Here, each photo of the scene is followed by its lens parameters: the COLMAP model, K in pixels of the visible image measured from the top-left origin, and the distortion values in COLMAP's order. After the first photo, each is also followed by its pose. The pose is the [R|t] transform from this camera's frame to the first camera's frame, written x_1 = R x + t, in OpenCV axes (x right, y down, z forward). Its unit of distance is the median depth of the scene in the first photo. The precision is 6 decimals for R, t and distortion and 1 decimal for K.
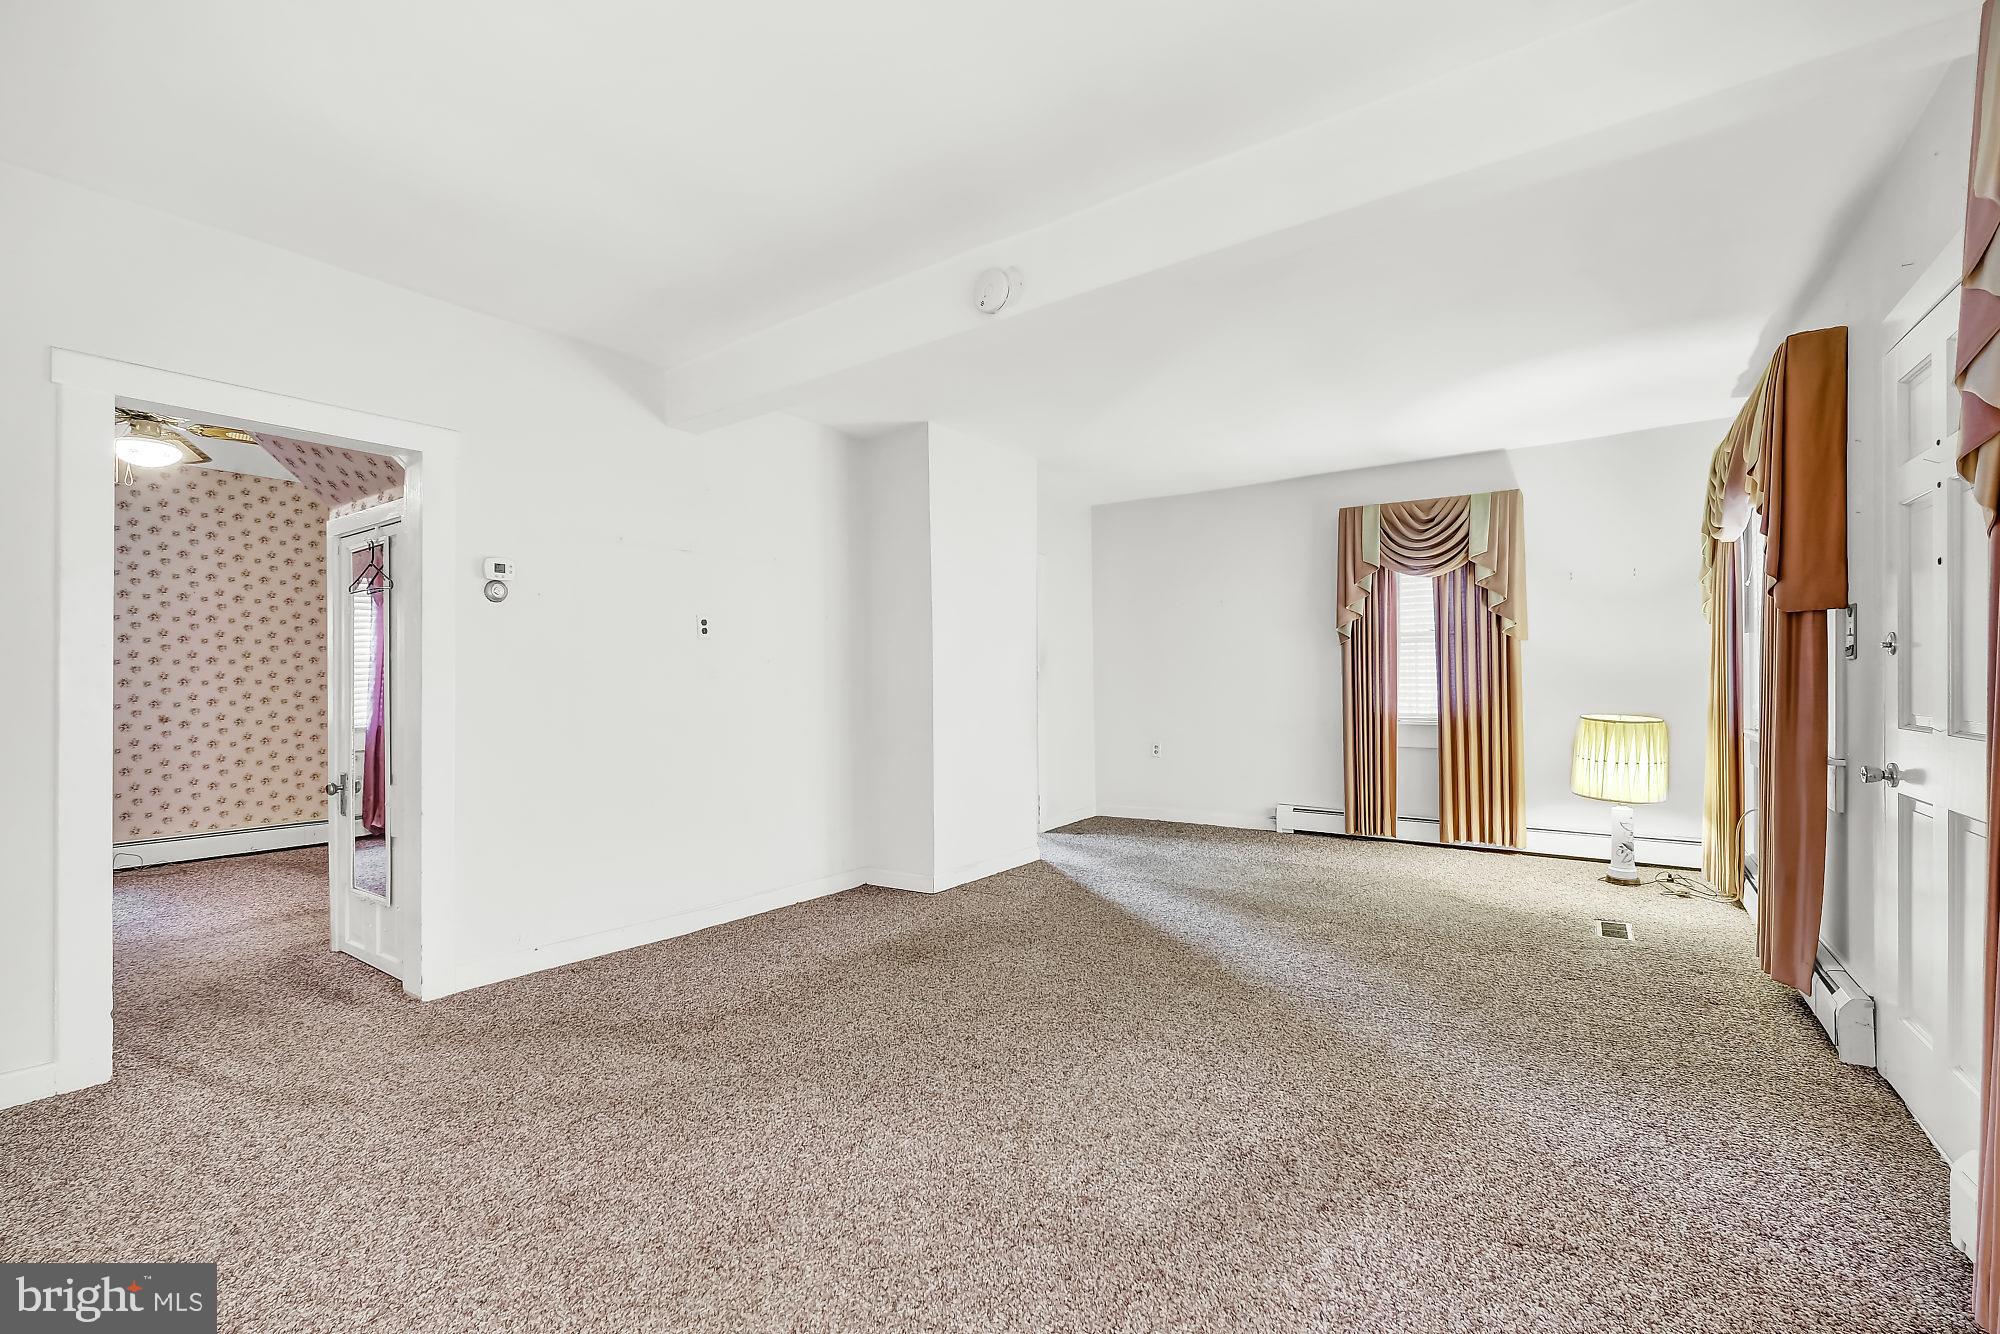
lens RADIAL K [[905.6, 0, 994.1], [0, 905.6, 679.3], [0, 0, 1]] dist [-0.000378, -0.000210]
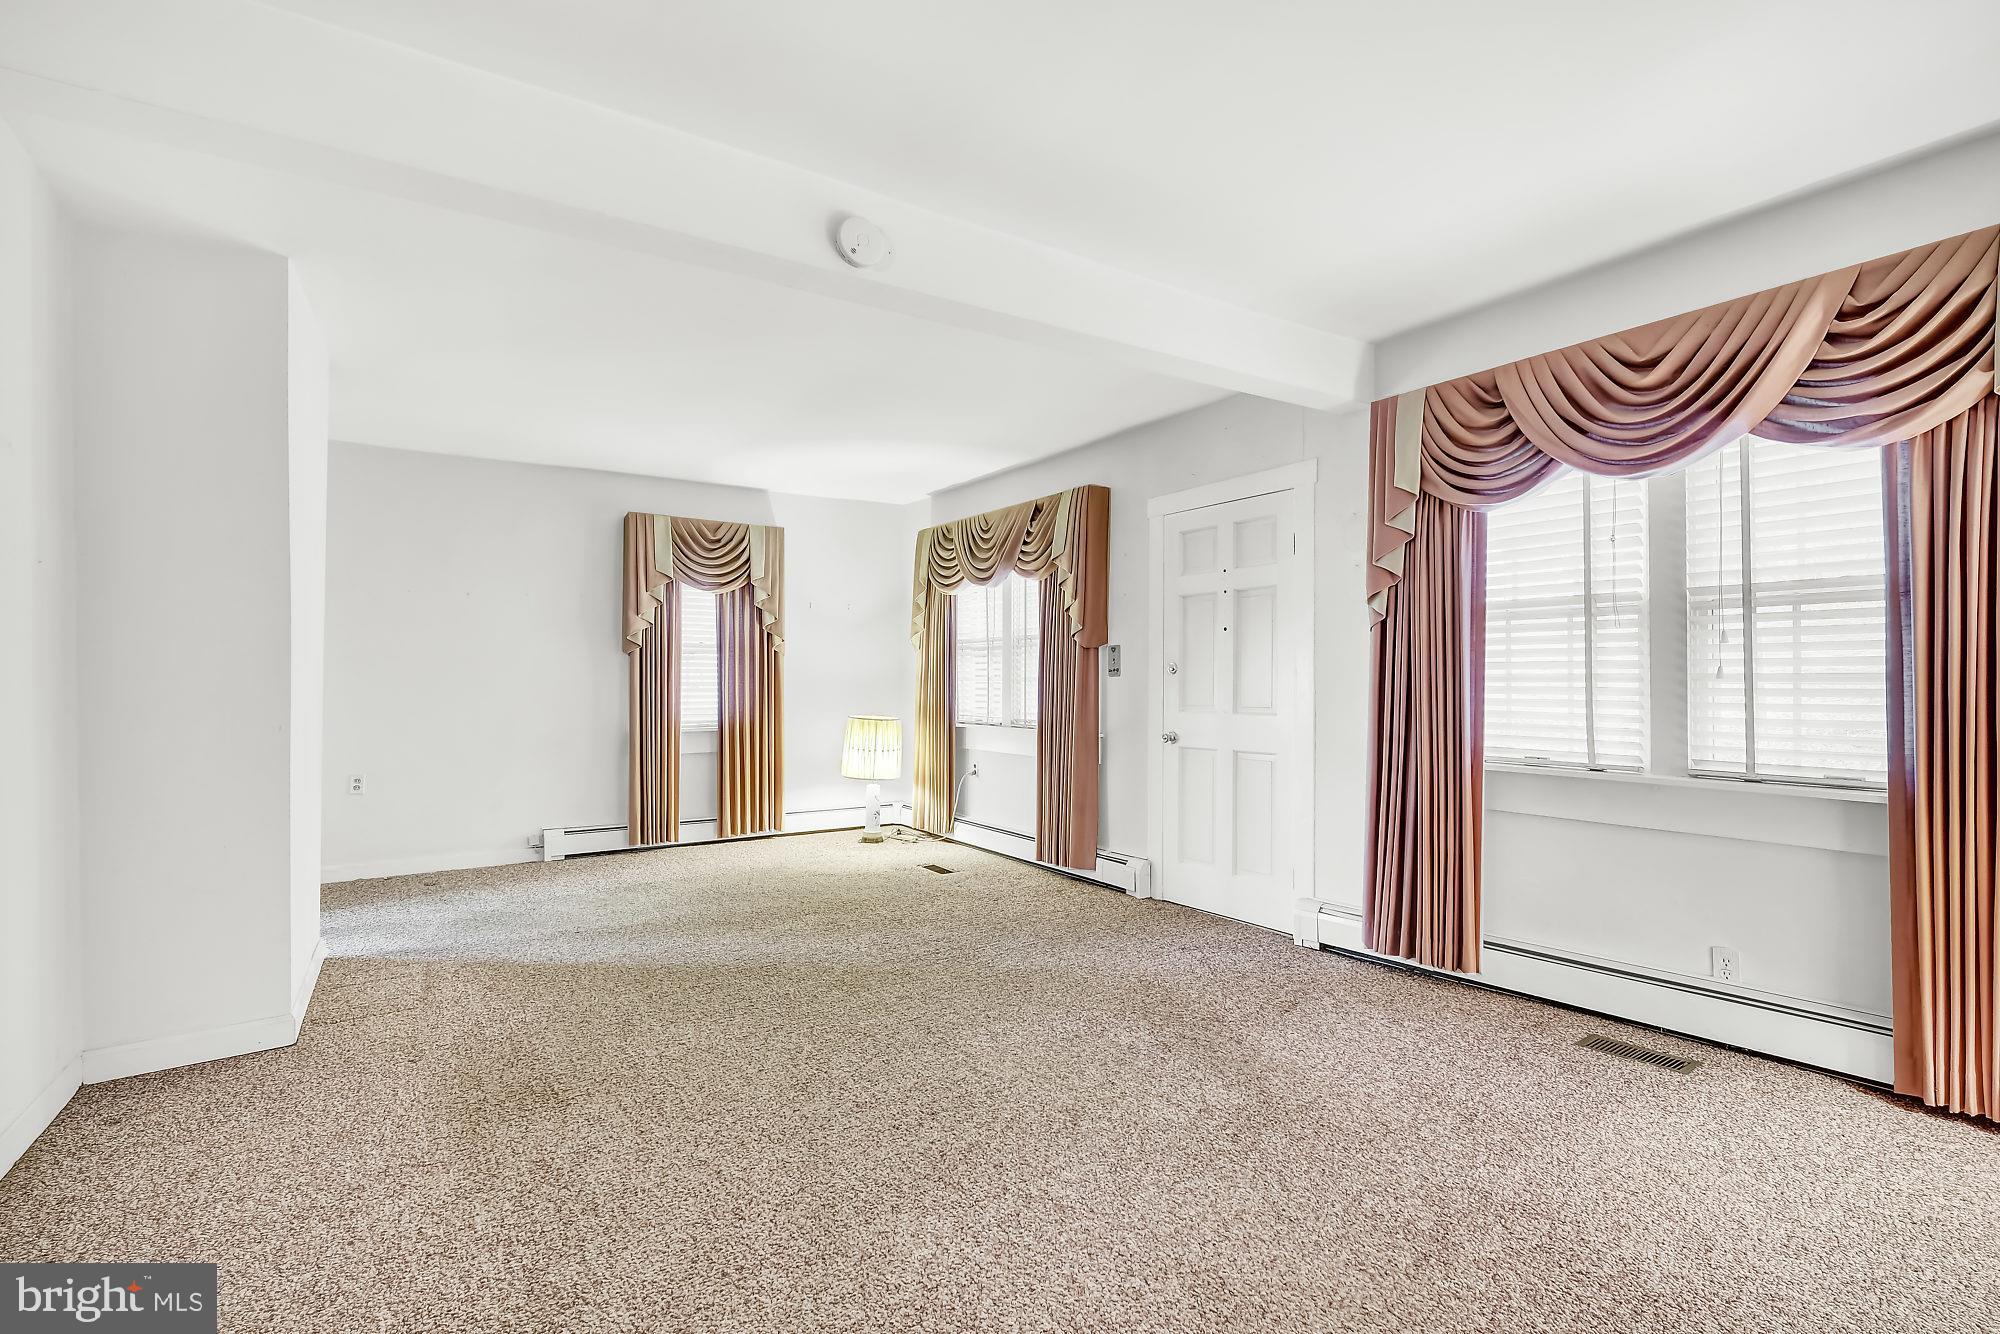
lens RADIAL K [[914.7, 0, 1004.5], [0, 914.7, 682.2], [0, 0, 1]] dist [-0.001127, -0.000668]
pose [[0.331005, 0.008768, 0.943588, -0.433145], [0.002278, 0.999946, -0.010091, 0.004472], [-0.943626, 0.005489, 0.330968, 0.318429]]
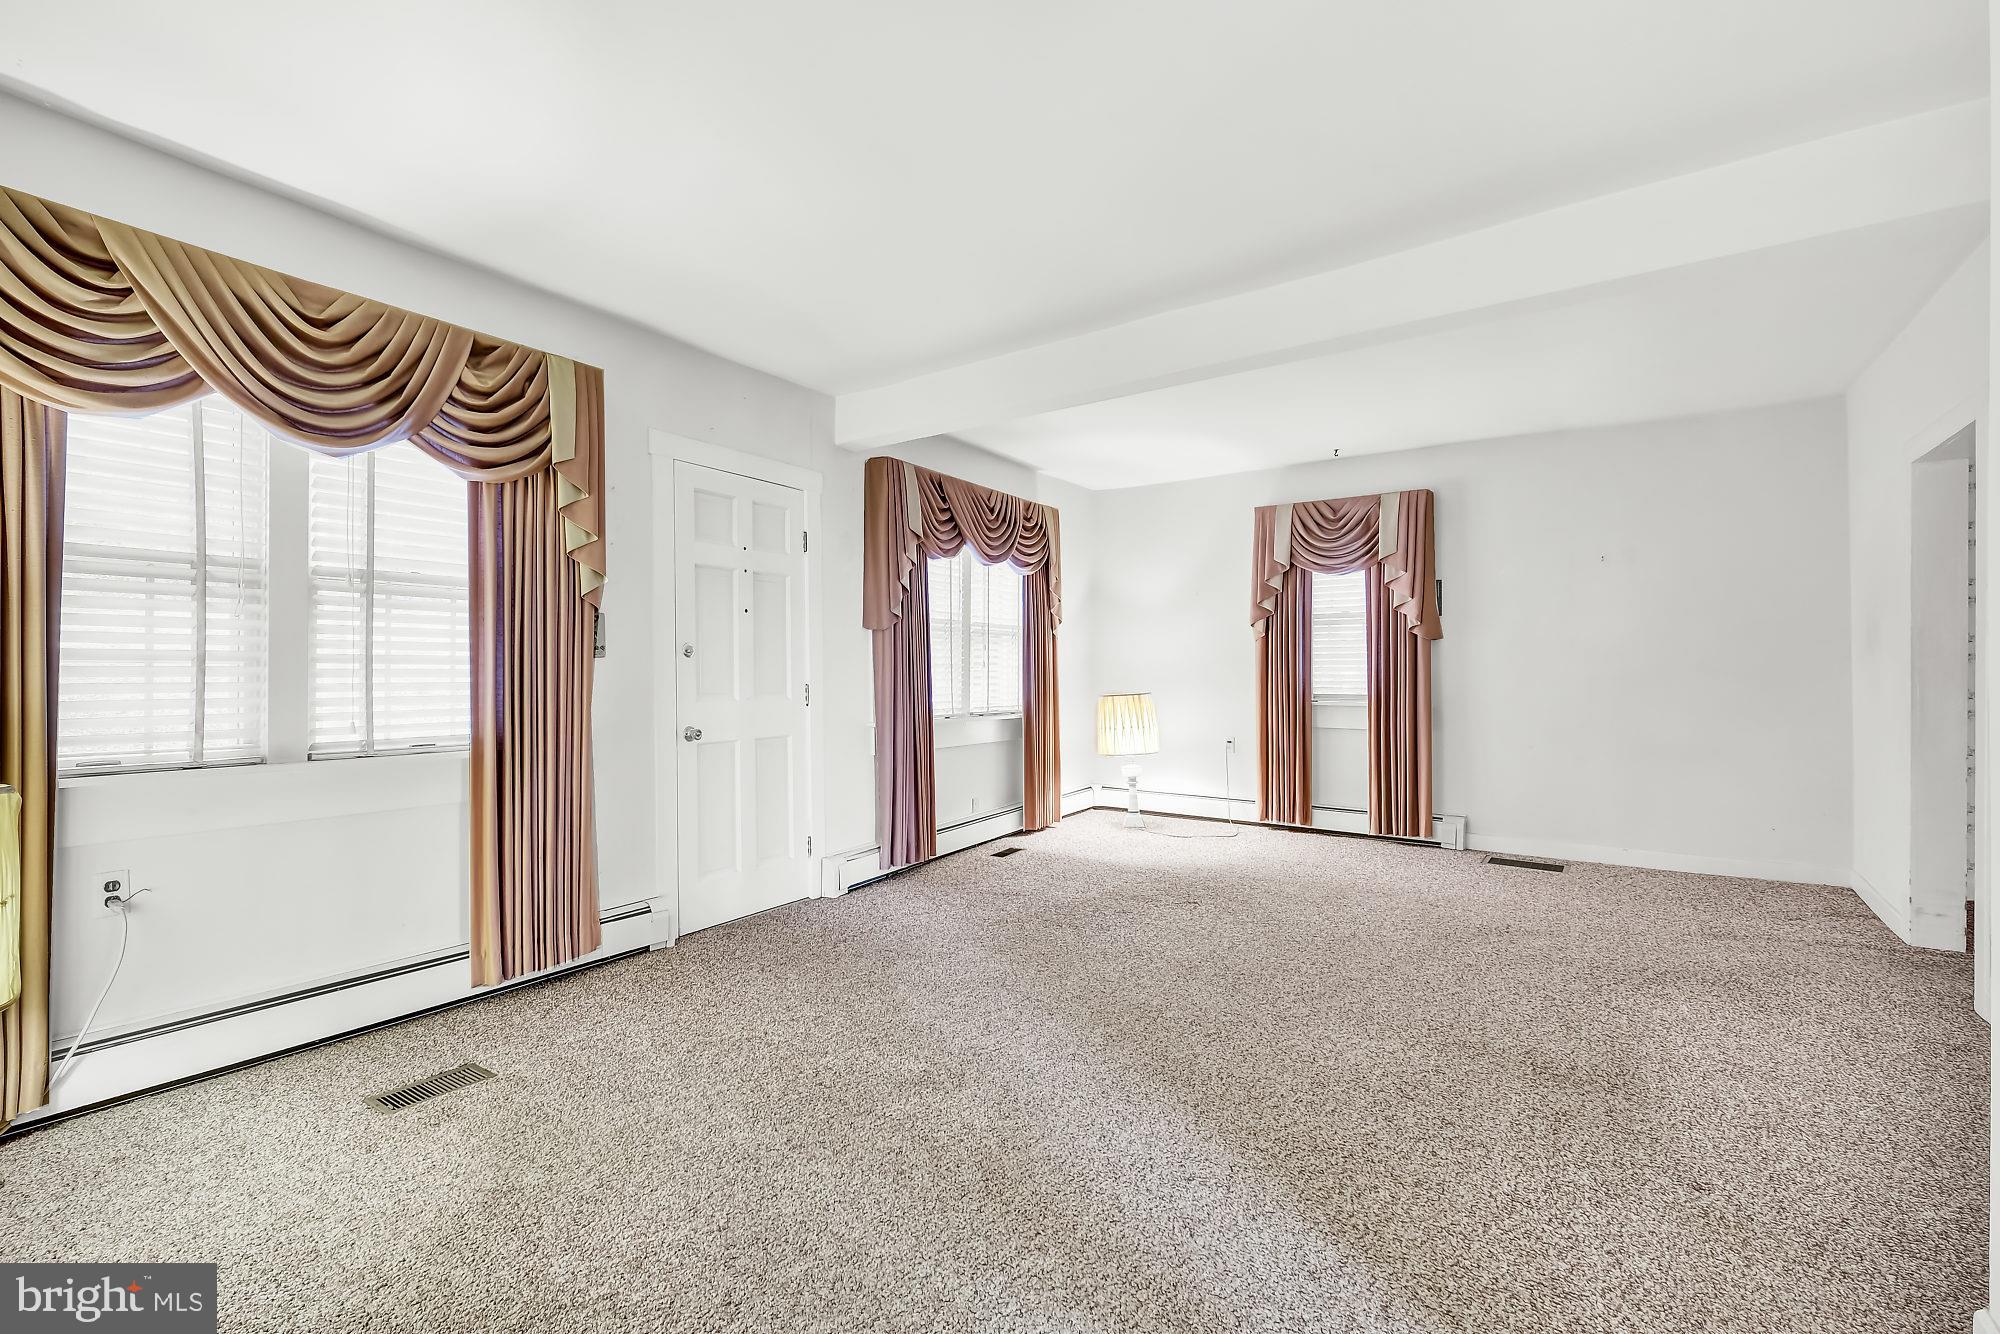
lens RADIAL K [[905.6, 0, 994.1], [0, 905.6, 679.3], [0, 0, 1]] dist [-0.000378, -0.000210]
pose [[-0.998099, -0.001584, -0.061617, 0.263394], [-0.002848, 0.999787, 0.020440, -0.010302], [0.061572, 0.020577, -0.997891, 1.199291]]
